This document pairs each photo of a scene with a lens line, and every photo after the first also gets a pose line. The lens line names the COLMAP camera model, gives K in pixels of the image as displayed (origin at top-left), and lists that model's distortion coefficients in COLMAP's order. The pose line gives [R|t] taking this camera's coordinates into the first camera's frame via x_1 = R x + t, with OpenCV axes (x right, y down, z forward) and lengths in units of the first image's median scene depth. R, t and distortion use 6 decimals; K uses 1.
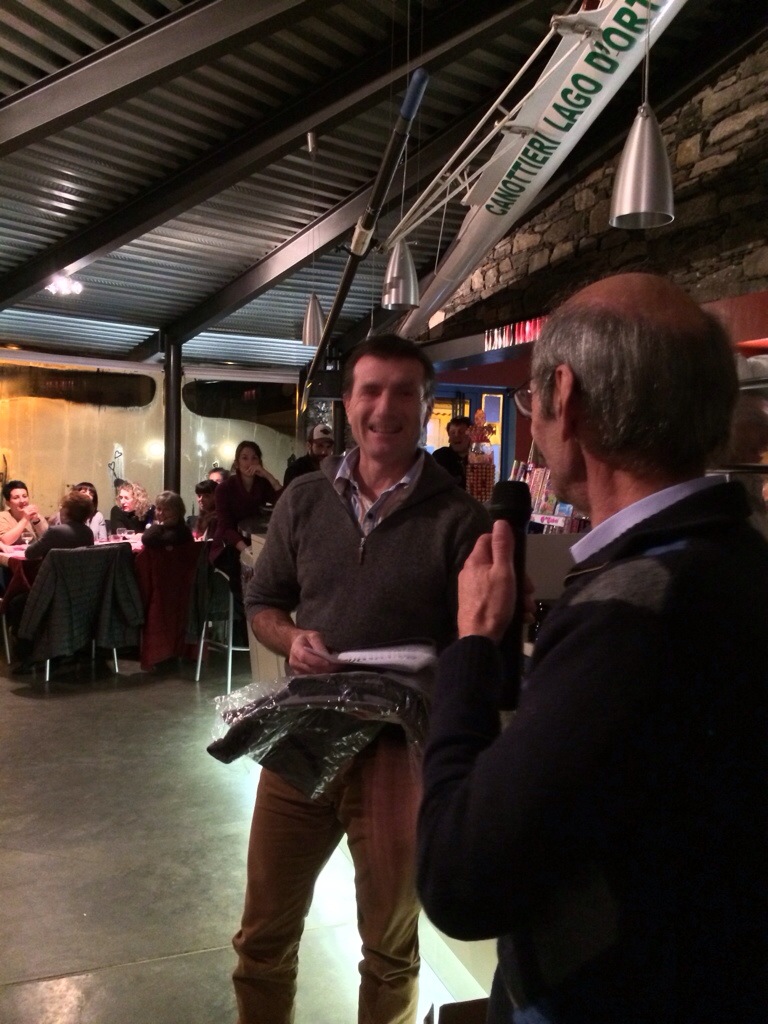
lens RADIAL K [[885.2, 0, 384.0], [0, 885.2, 512.0], [0, 0, 1]] dist [0.095501, -0.137074]
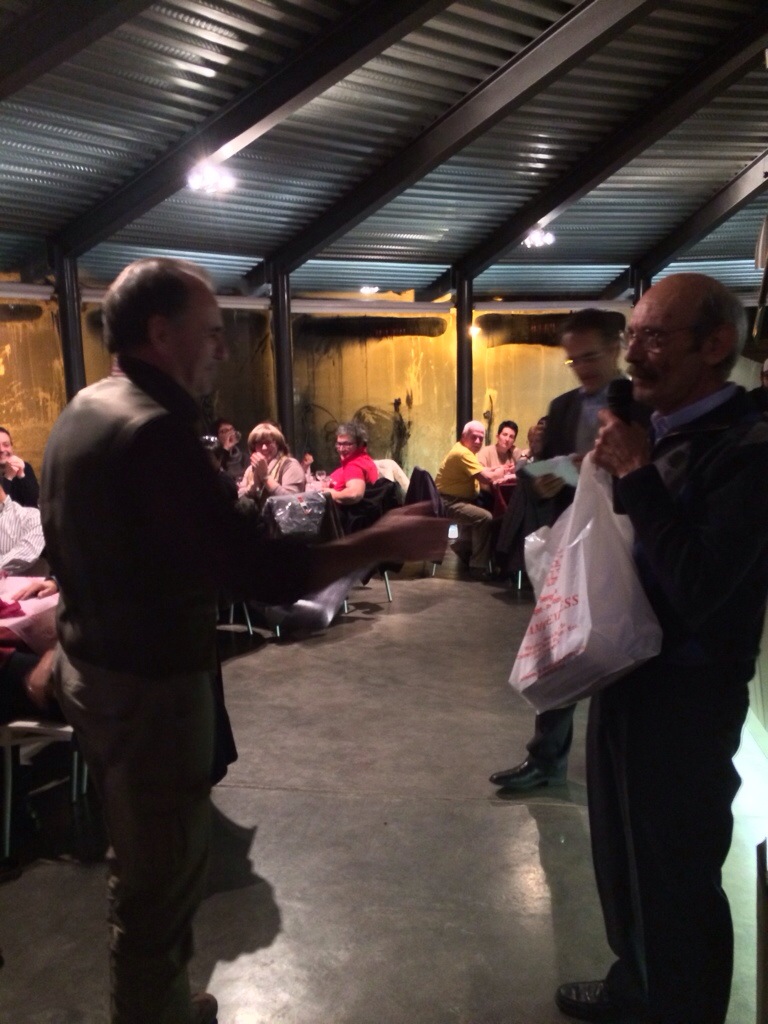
lens RADIAL K [[877.0, 0, 384.0], [0, 877.0, 512.0], [0, 0, 1]] dist [0.100226, -0.134092]
pose [[0.859254, 0.027989, -0.510783, 0.052860], [0.009227, 0.997492, 0.070181, 0.006821], [0.511466, -0.065016, 0.856841, -0.061449]]
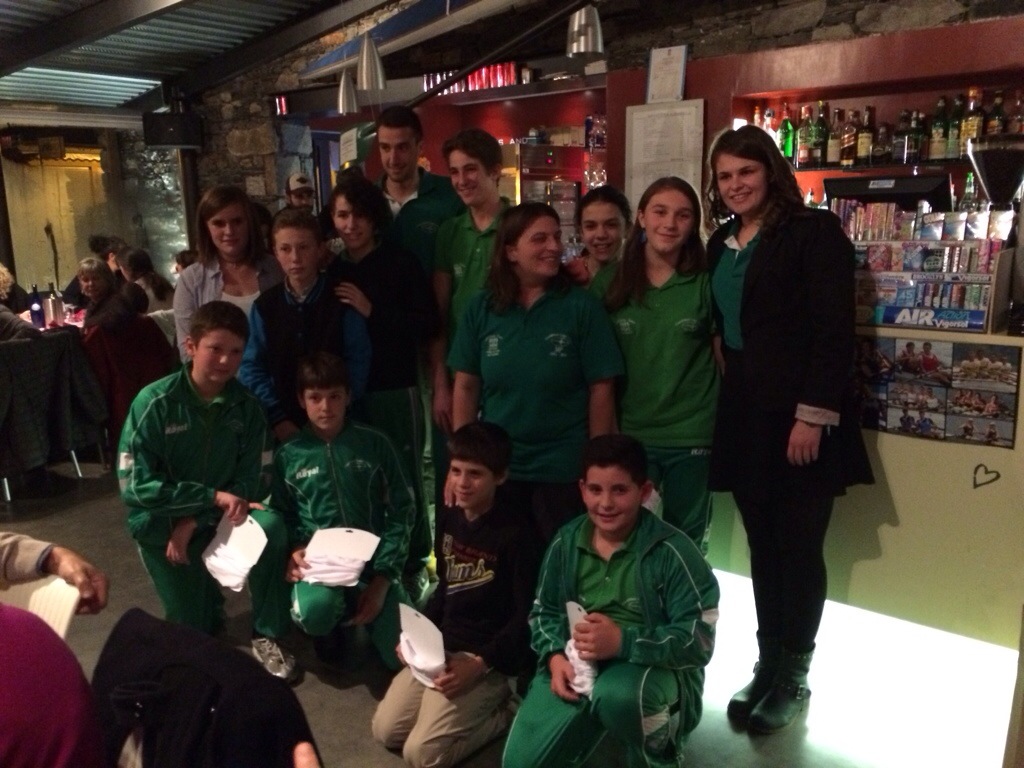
lens RADIAL K [[885.2, 0, 510.0], [0, 885.2, 382.9], [0, 0, 1]] dist [0.095501, -0.137074]
pose [[0.876093, -0.136738, 0.462346, -0.329705], [0.073007, 0.985507, 0.153122, -0.012756], [-0.476583, -0.100394, 0.873378, 0.057851]]
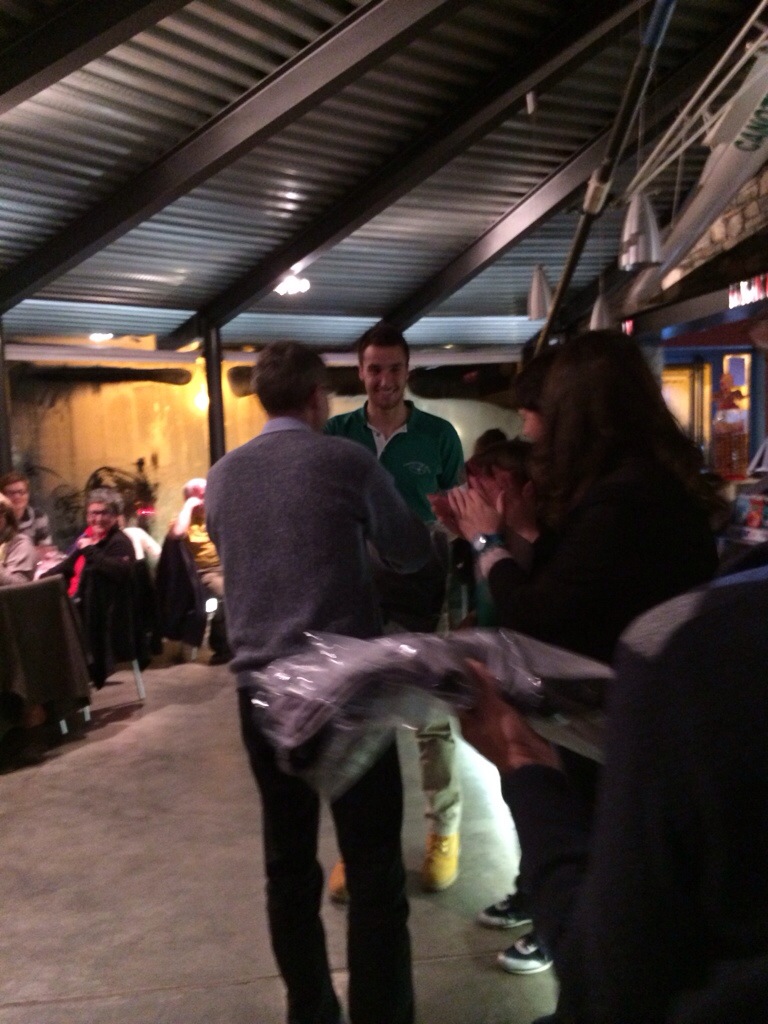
lens RADIAL K [[887.3, 0, 389.1], [0, 887.3, 515.3], [0, 0, 1]] dist [0.090160, -0.151832]
pose [[0.969397, -0.038358, -0.242482, -0.010452], [0.044517, 0.998809, 0.019970, -0.003981], [0.241427, -0.030154, 0.969950, 0.026727]]
